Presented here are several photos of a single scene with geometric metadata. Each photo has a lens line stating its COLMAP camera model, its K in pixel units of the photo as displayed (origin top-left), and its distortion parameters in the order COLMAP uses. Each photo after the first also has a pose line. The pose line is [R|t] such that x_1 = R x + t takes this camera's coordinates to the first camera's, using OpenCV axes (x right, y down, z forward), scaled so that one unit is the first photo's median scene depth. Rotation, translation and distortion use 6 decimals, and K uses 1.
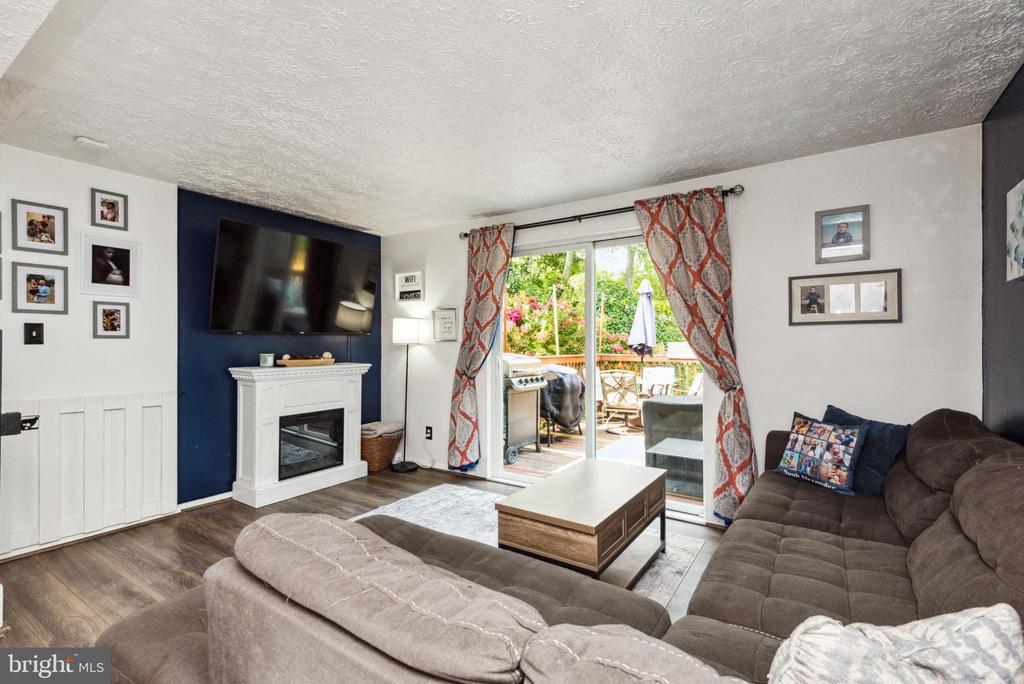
lens RADIAL K [[461.8, 0, 509.5], [0, 461.8, 341.6], [0, 0, 1]] dist [0.020872, -0.007079]
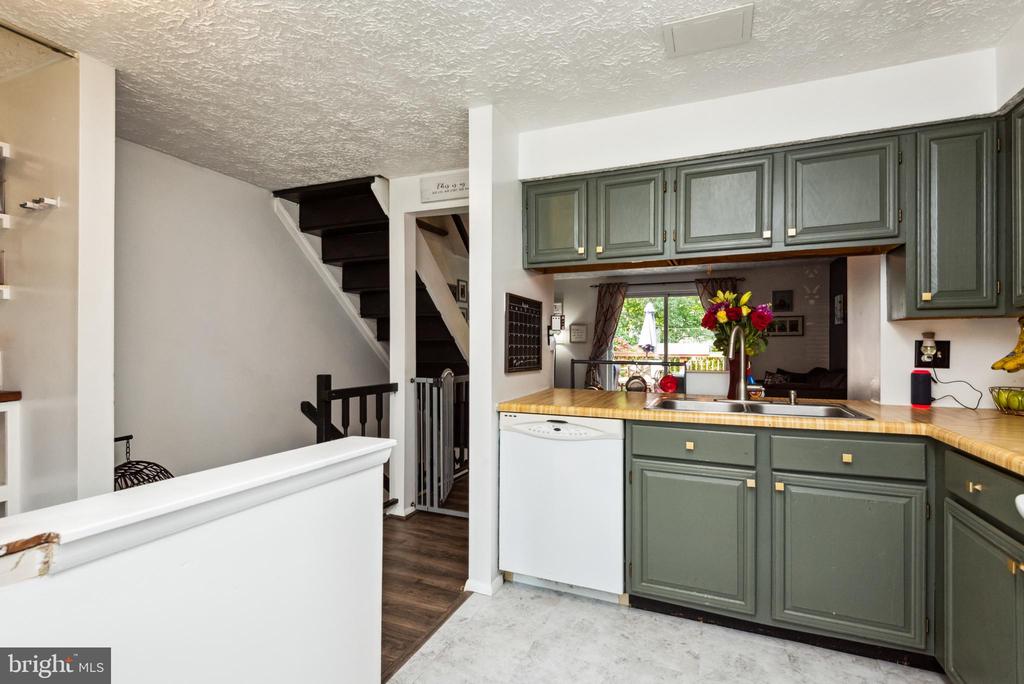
lens RADIAL K [[480.1, 0, 508.5], [0, 480.1, 340.6], [0, 0, 1]] dist [0.014573, -0.002935]
pose [[0.982566, 0.001911, 0.185903, -0.852508], [-0.000715, 0.999979, -0.006506, 0.003919], [-0.185911, 0.006259, 0.982547, -0.895196]]
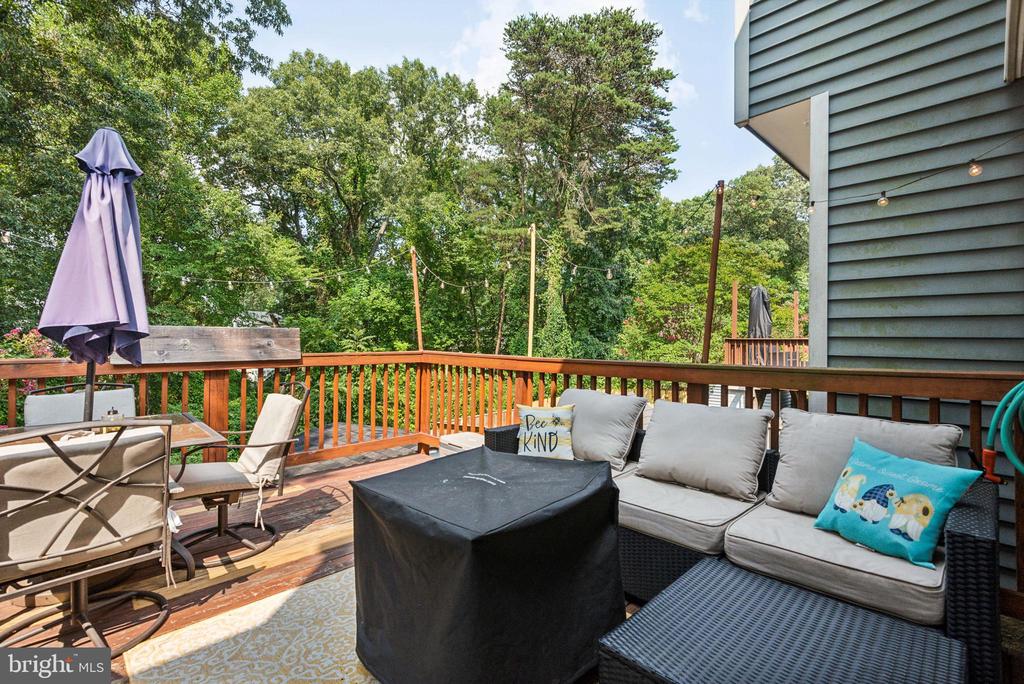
lens RADIAL K [[461.8, 0, 508.9], [0, 461.8, 338.0], [0, 0, 1]] dist [0.020872, -0.007079]
pose [[0.212024, 0.006582, 0.977242, 0.053705], [-0.010957, 0.999930, -0.004357, 0.023450], [-0.977203, -0.009784, 0.212081, 1.195695]]
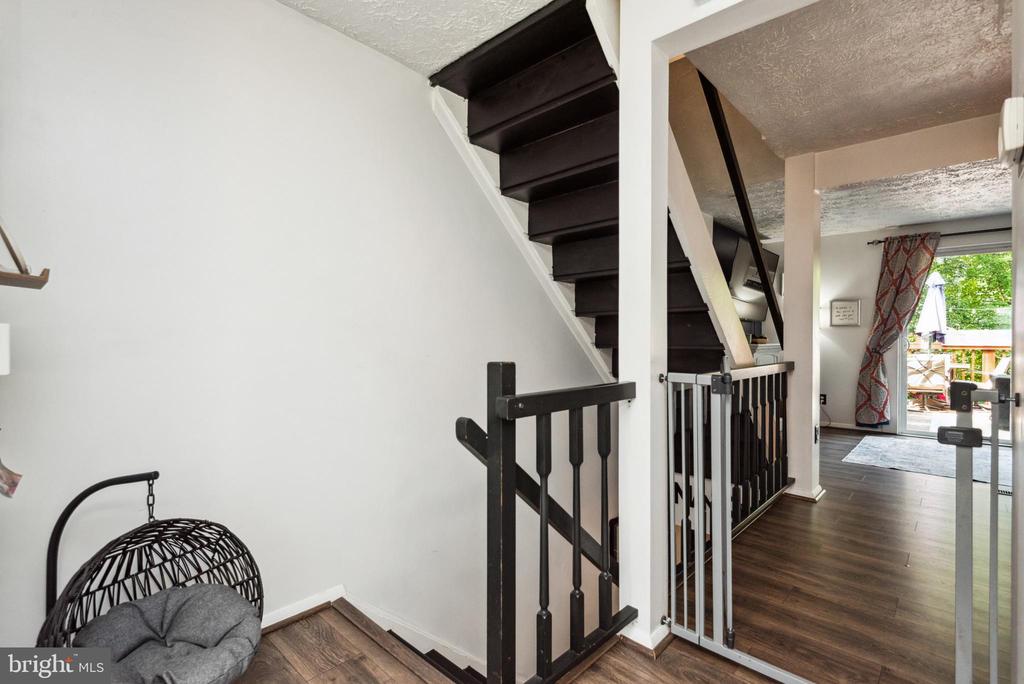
lens RADIAL K [[480.1, 0, 525.8], [0, 480.1, 339.3], [0, 0, 1]] dist [0.014573, -0.002935]
pose [[0.990710, 0.003694, -0.135939, -0.925762], [-0.002628, 0.999964, 0.008017, 0.030555], [0.135964, -0.007586, 0.990685, -0.474661]]
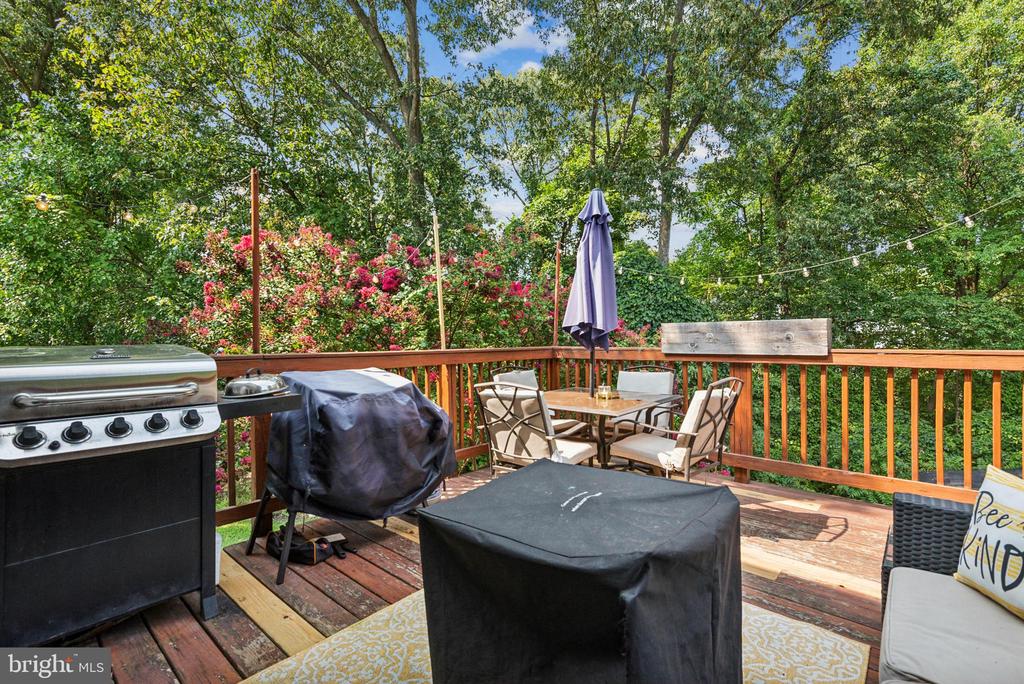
lens RADIAL K [[461.8, 0, 509.2], [0, 461.8, 338.9], [0, 0, 1]] dist [0.020872, -0.007079]
pose [[0.992178, -0.003423, -0.124785, 0.481582], [0.004909, 0.999921, 0.011603, 0.026637], [0.124735, -0.012125, 0.992116, 0.942802]]
